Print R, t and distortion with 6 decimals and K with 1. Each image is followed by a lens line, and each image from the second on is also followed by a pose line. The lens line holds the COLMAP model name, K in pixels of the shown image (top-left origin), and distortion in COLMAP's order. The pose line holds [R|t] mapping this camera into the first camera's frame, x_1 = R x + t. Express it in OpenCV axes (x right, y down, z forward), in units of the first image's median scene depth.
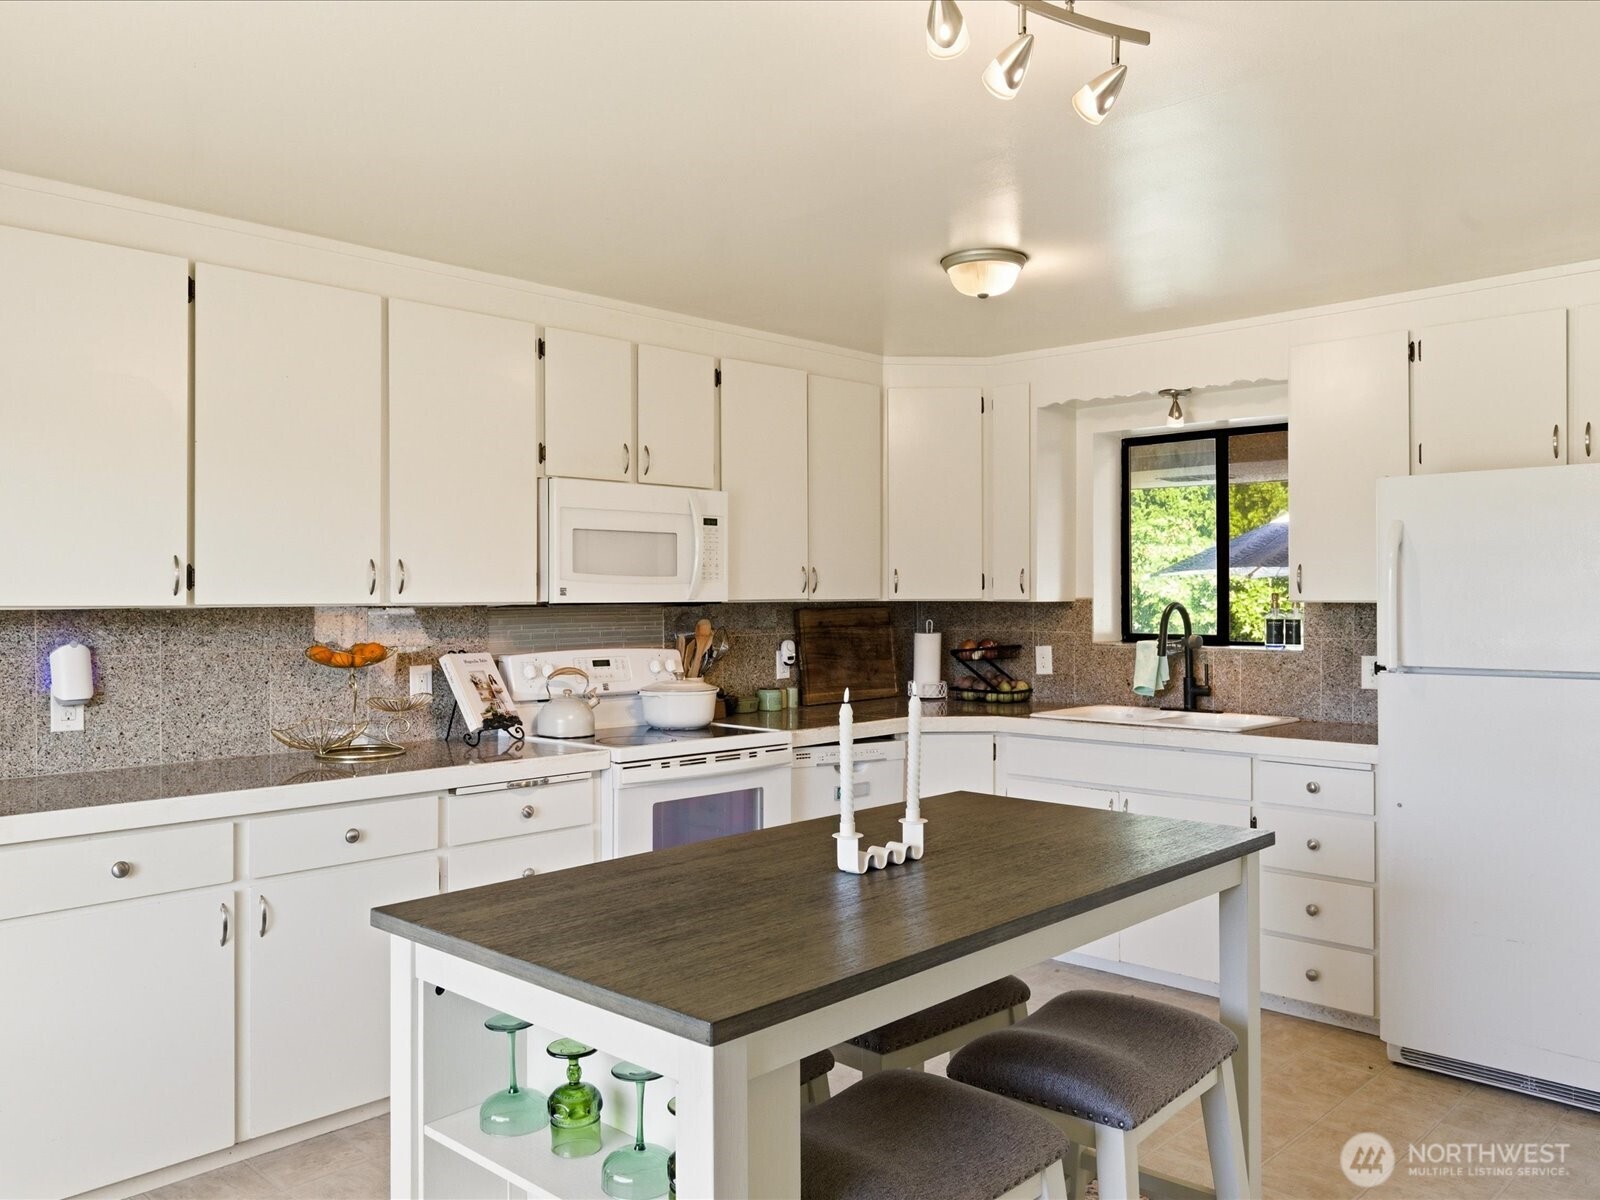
lens RADIAL K [[1244.1, 0, 789.3], [0, 1244.1, 595.4], [0, 0, 1]] dist [0.008110, -0.011062]
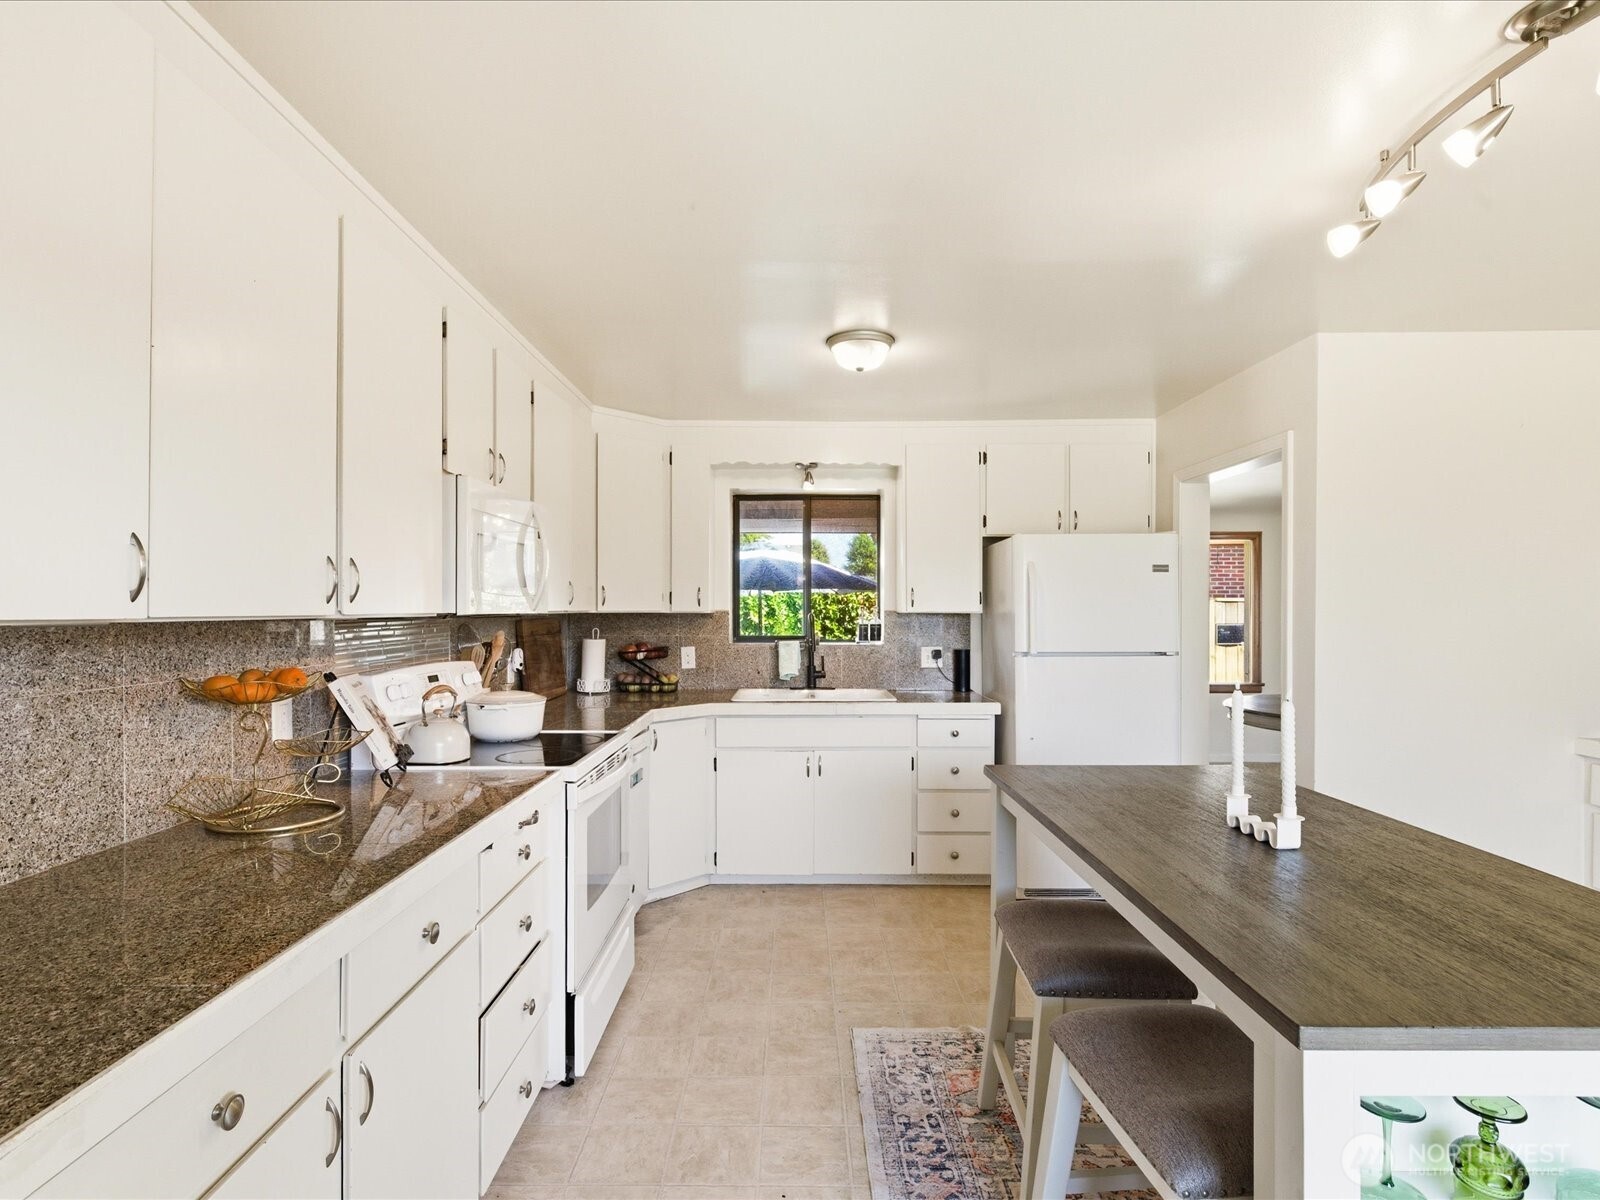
lens RADIAL K [[821.8, 0, 792.7], [0, 821.8, 608.6], [0, 0, 1]] dist [-0.004029, -0.000216]
pose [[0.729391, 0.002577, 0.684092, -0.423810], [-0.002052, 0.999997, -0.001580, 0.002322], [-0.684094, -0.000251, 0.729394, 0.406209]]
